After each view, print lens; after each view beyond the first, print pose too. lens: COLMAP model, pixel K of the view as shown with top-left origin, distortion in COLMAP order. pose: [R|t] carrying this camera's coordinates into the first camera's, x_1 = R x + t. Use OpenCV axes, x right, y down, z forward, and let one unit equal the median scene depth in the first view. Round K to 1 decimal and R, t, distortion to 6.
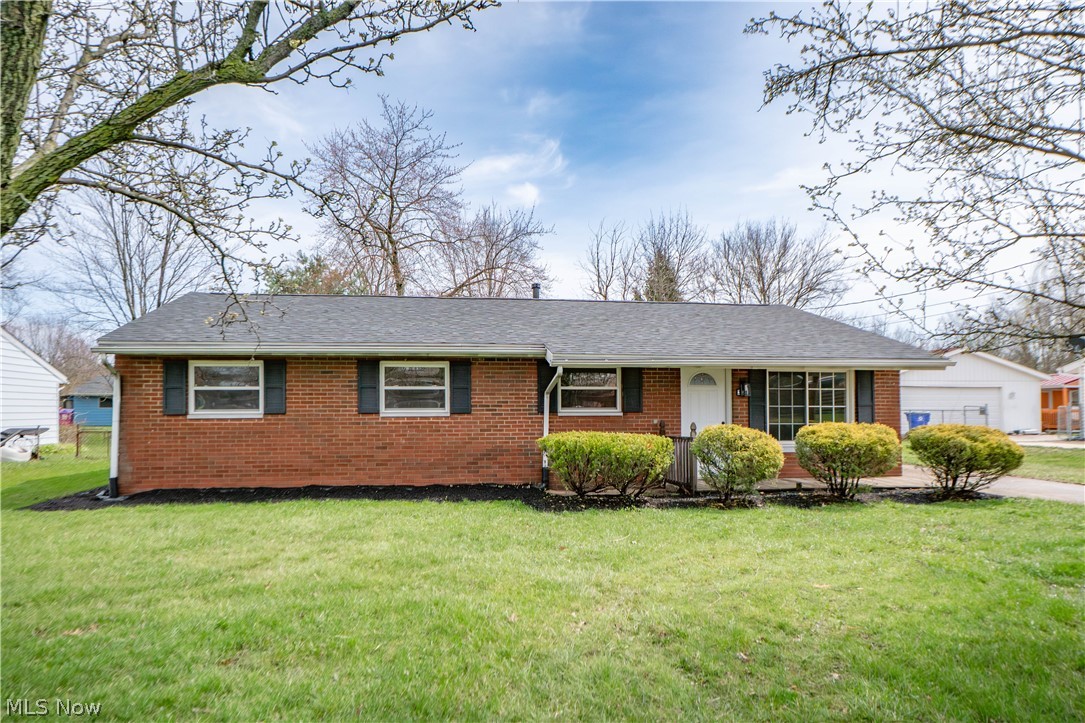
lens RADIAL K [[665.6, 0, 500.5], [0, 665.6, 402.9], [0, 0, 1]] dist [-0.001206, 0.005667]
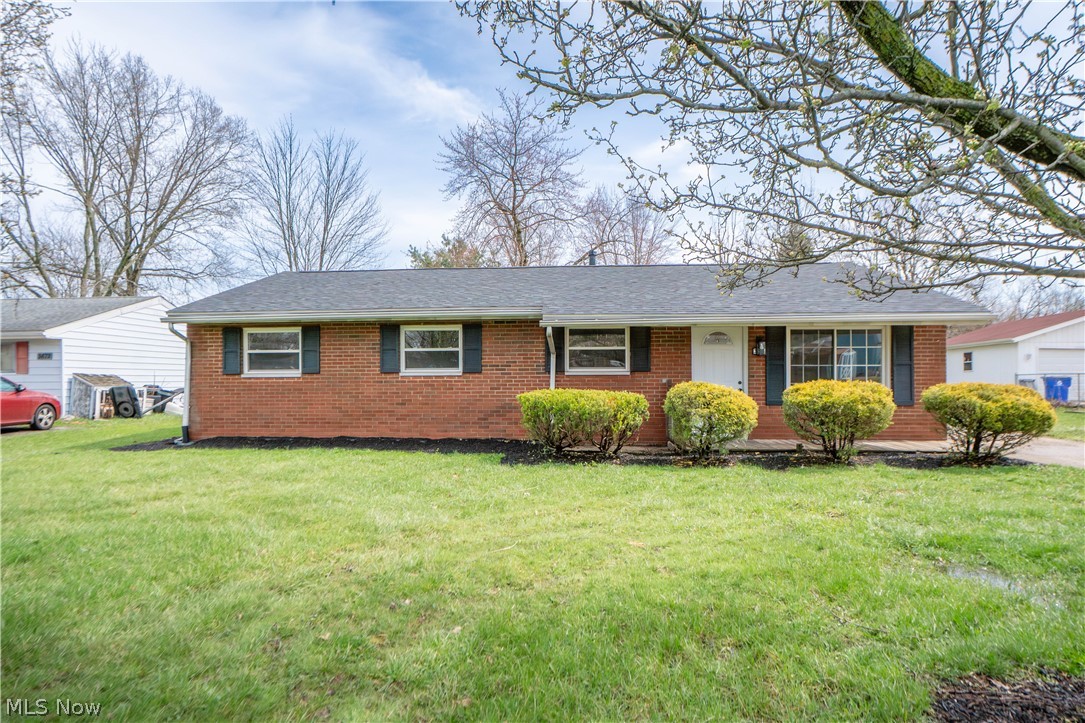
lens RADIAL K [[611.2, 0, 539.6], [0, 611.2, 378.2], [0, 0, 1]] dist [-0.015447, -0.002640]
pose [[0.976843, -0.000711, -0.213958, 0.268192], [0.003338, 0.999923, 0.011919, 0.013756], [0.213933, -0.012357, 0.976770, 0.059933]]
